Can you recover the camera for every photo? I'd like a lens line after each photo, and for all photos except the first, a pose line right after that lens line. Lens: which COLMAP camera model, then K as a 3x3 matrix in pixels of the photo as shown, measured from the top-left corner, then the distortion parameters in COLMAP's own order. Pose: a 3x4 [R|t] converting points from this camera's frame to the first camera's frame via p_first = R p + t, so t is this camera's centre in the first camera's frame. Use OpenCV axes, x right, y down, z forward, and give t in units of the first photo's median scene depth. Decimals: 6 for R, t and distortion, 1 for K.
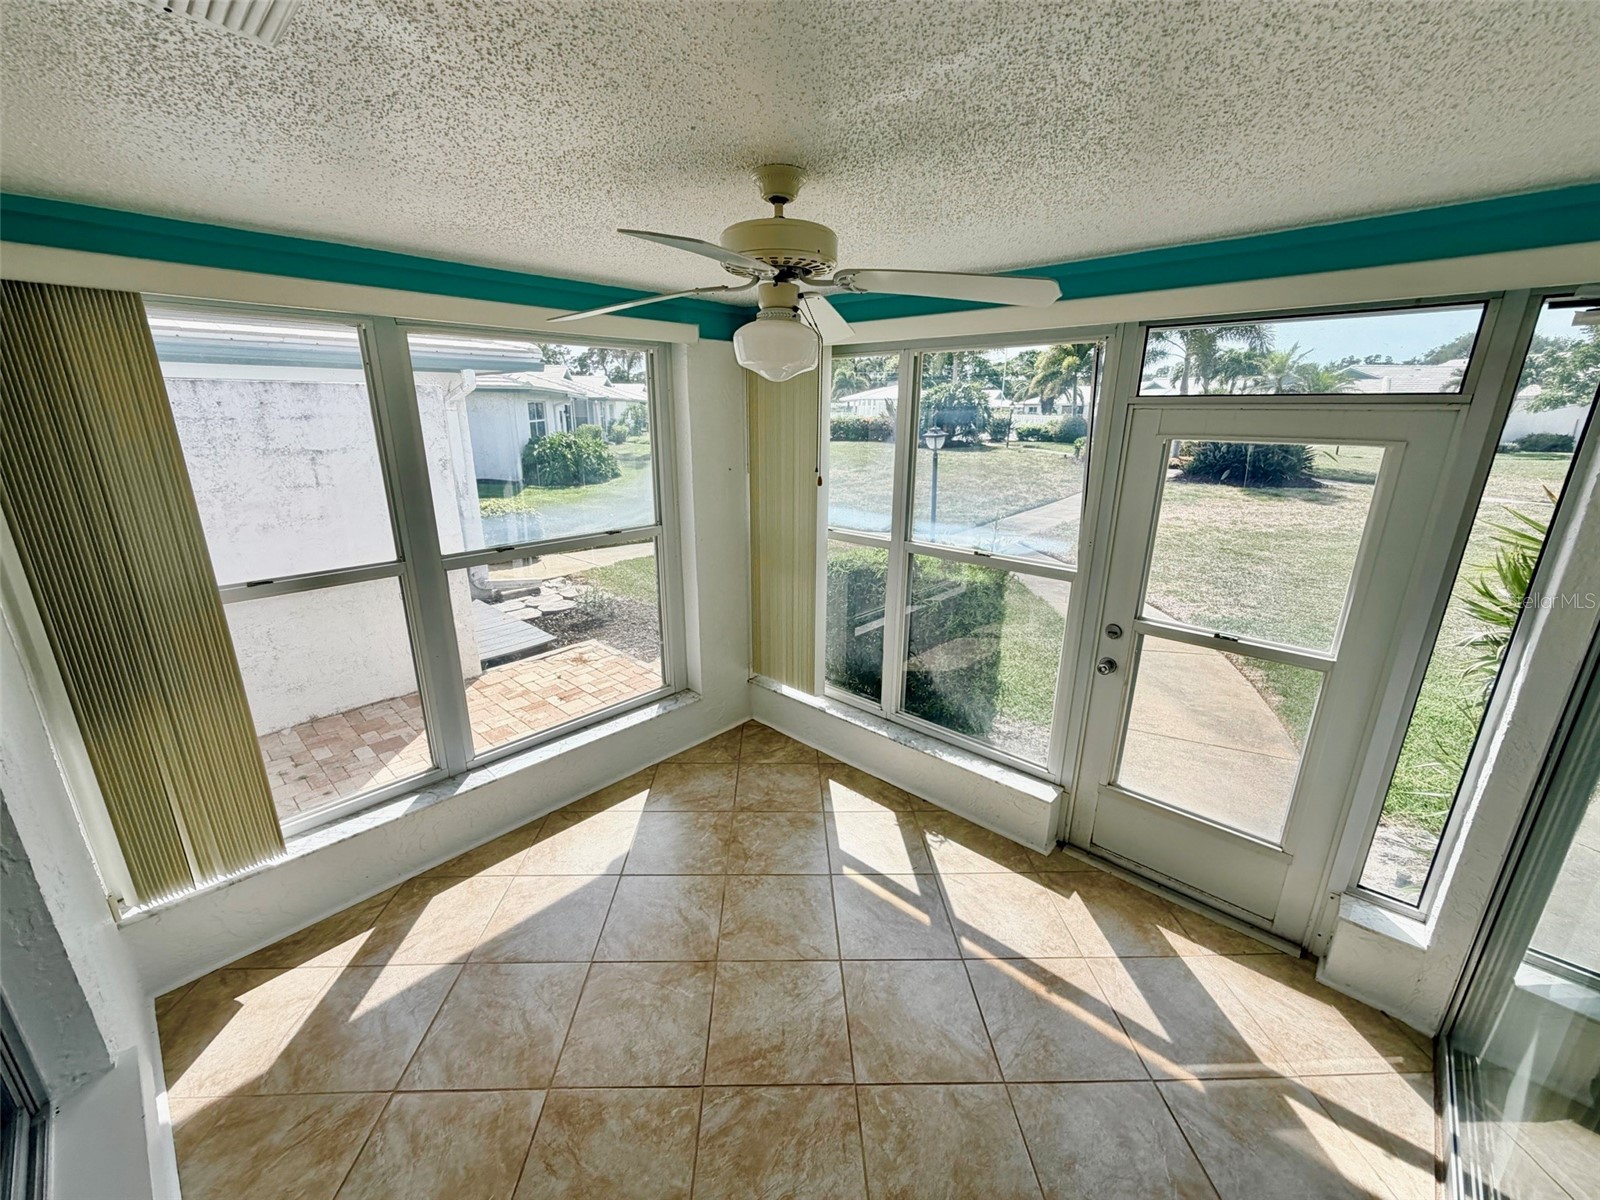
lens RADIAL K [[639.2, 0, 793.8], [0, 639.2, 601.2], [0, 0, 1]] dist [0.000187, 0.000013]
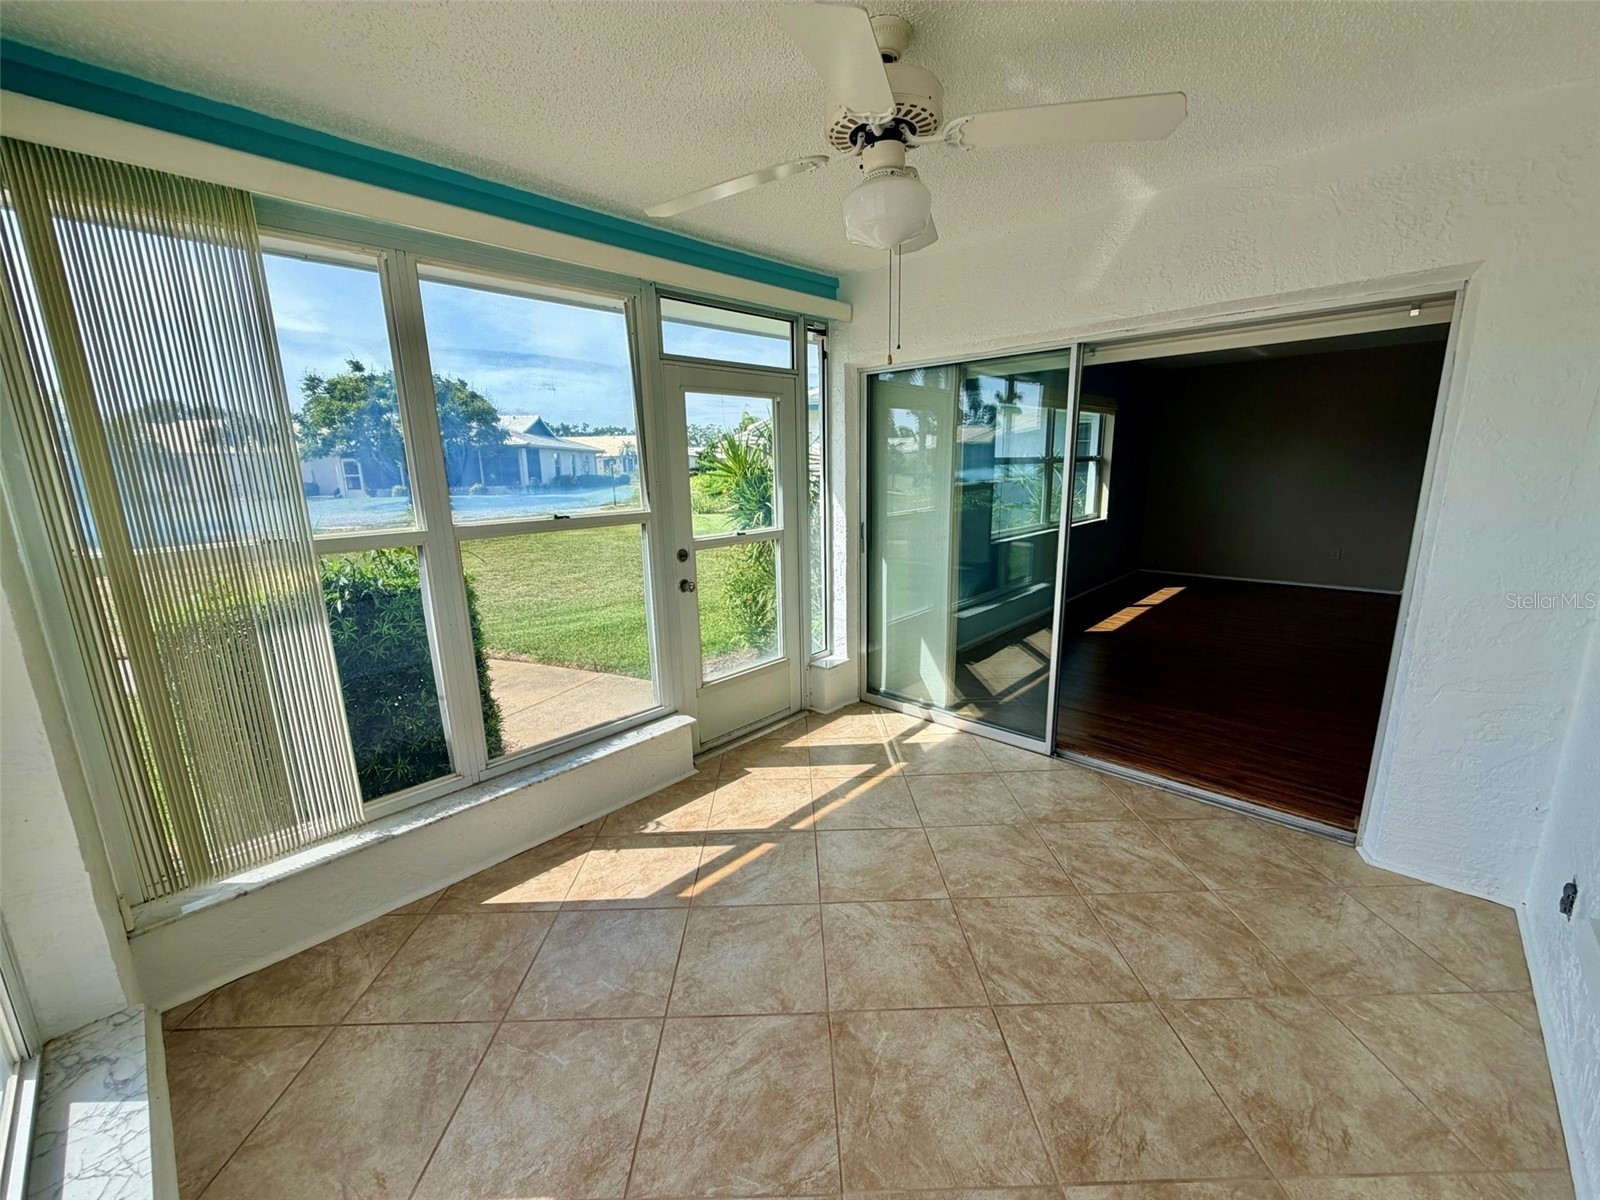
lens RADIAL K [[639.2, 0, 793.8], [0, 639.2, 601.2], [0, 0, 1]] dist [0.000187, 0.000013]
pose [[0.012202, -0.218714, 0.975713, -0.677660], [0.310380, 0.928415, 0.204230, -0.052890], [-0.950534, 0.300350, 0.079212, 0.747336]]
